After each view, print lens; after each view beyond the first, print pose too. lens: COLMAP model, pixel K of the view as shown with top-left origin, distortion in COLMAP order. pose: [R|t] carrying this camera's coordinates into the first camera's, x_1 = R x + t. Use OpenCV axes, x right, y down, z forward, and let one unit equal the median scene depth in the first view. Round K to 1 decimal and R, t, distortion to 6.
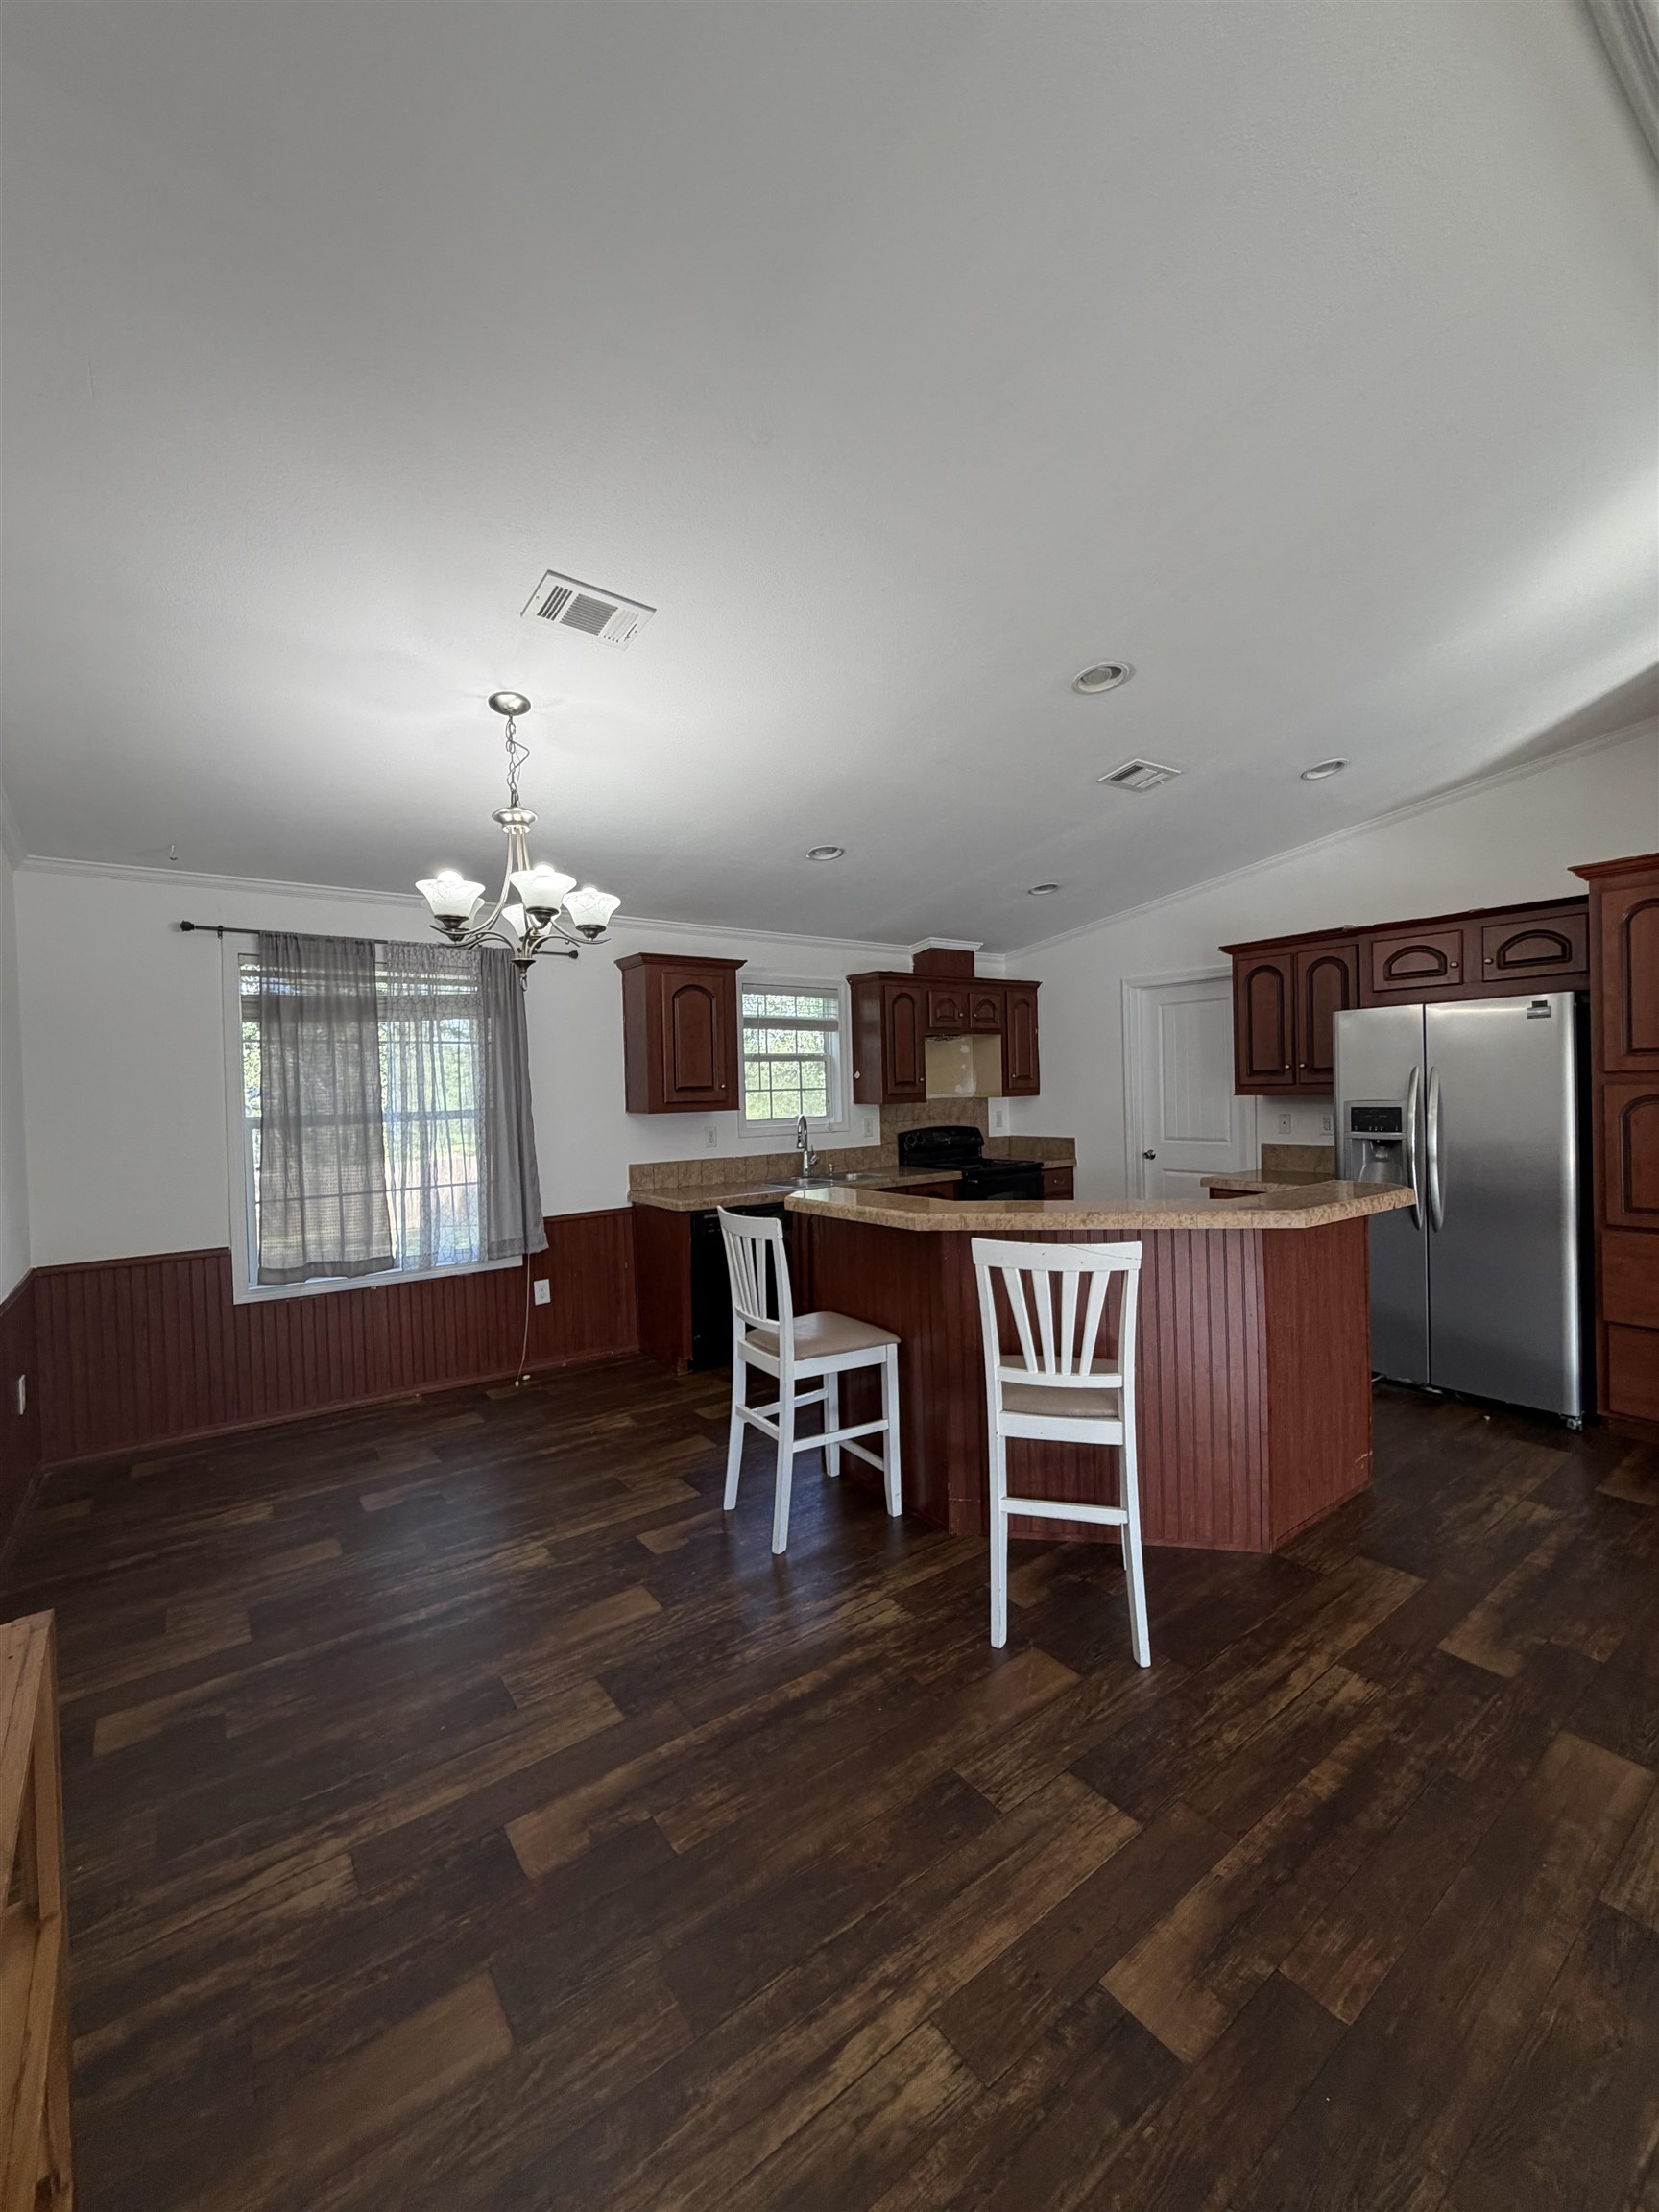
lens RADIAL K [[875.0, 0, 817.2], [0, 875.0, 1004.4], [0, 0, 1]] dist [0.001049, -0.000556]
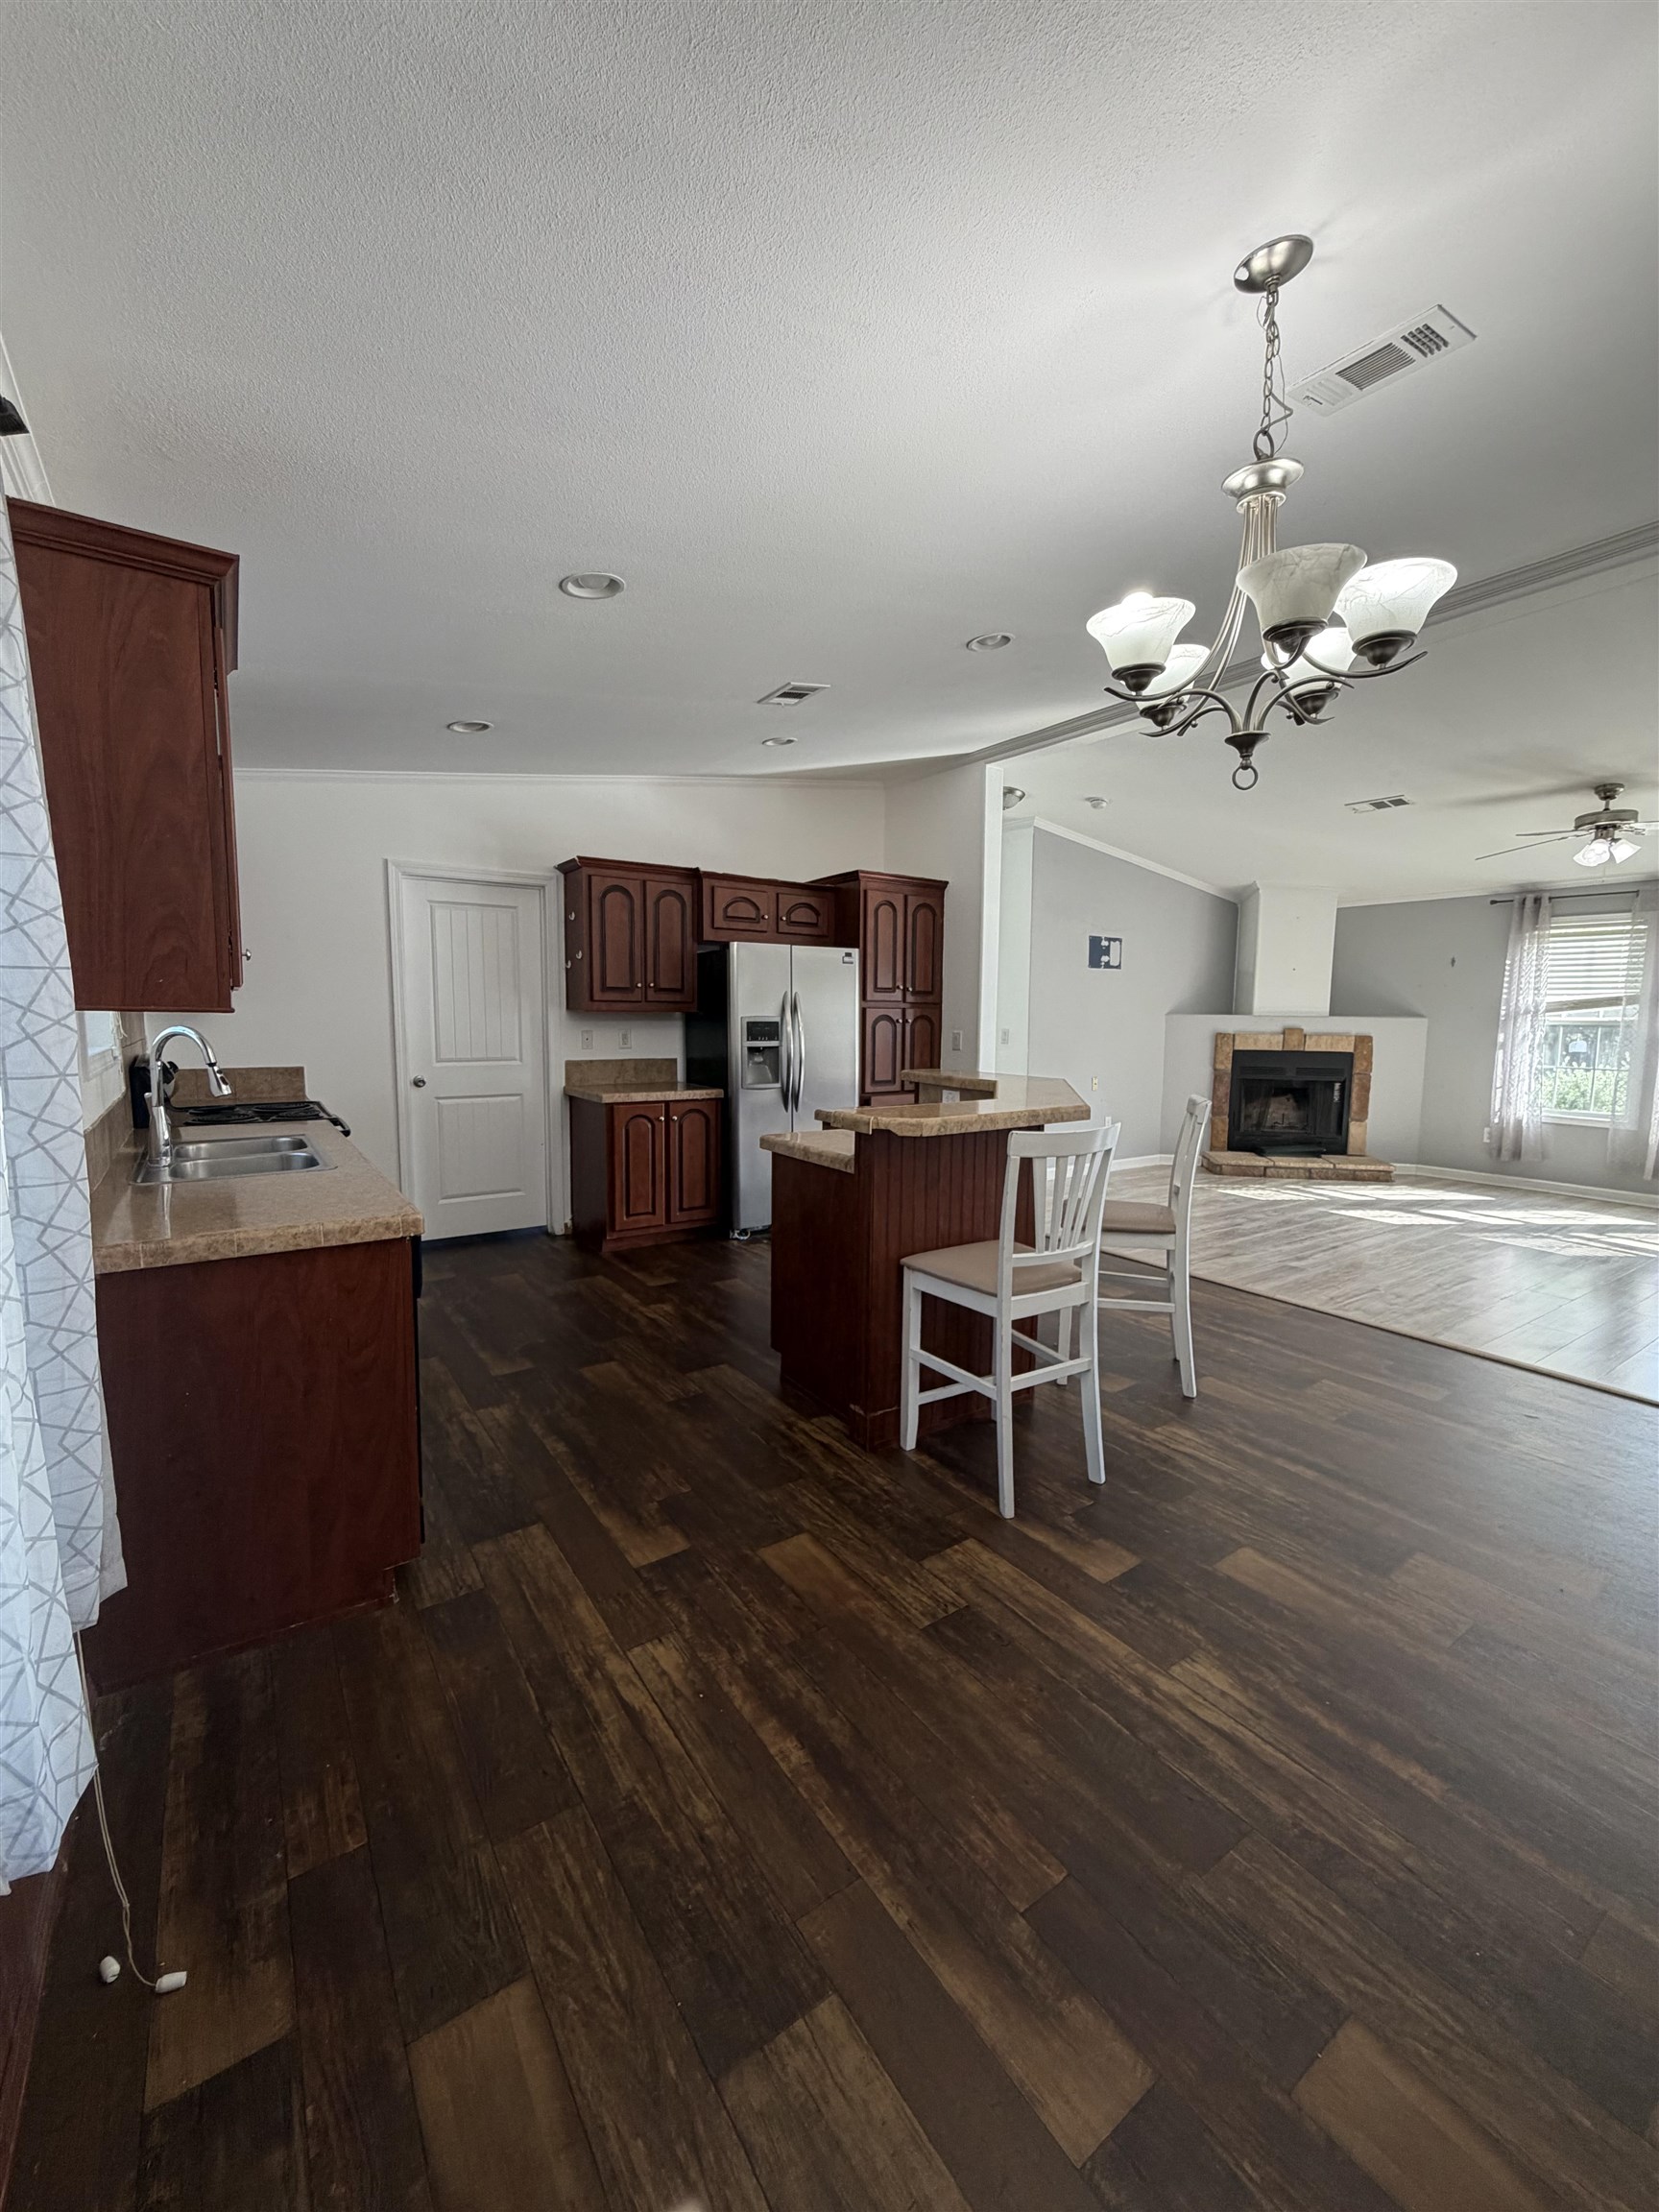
lens RADIAL K [[875.0, 0, 815.6], [0, 875.0, 1102.9], [0, 0, 1]] dist [0.001049, -0.000556]
pose [[0.026025, -0.071692, 0.997087, -0.781337], [-0.102544, 0.991972, 0.074001, 0.161468], [-0.994388, -0.104171, 0.018464, 1.068405]]
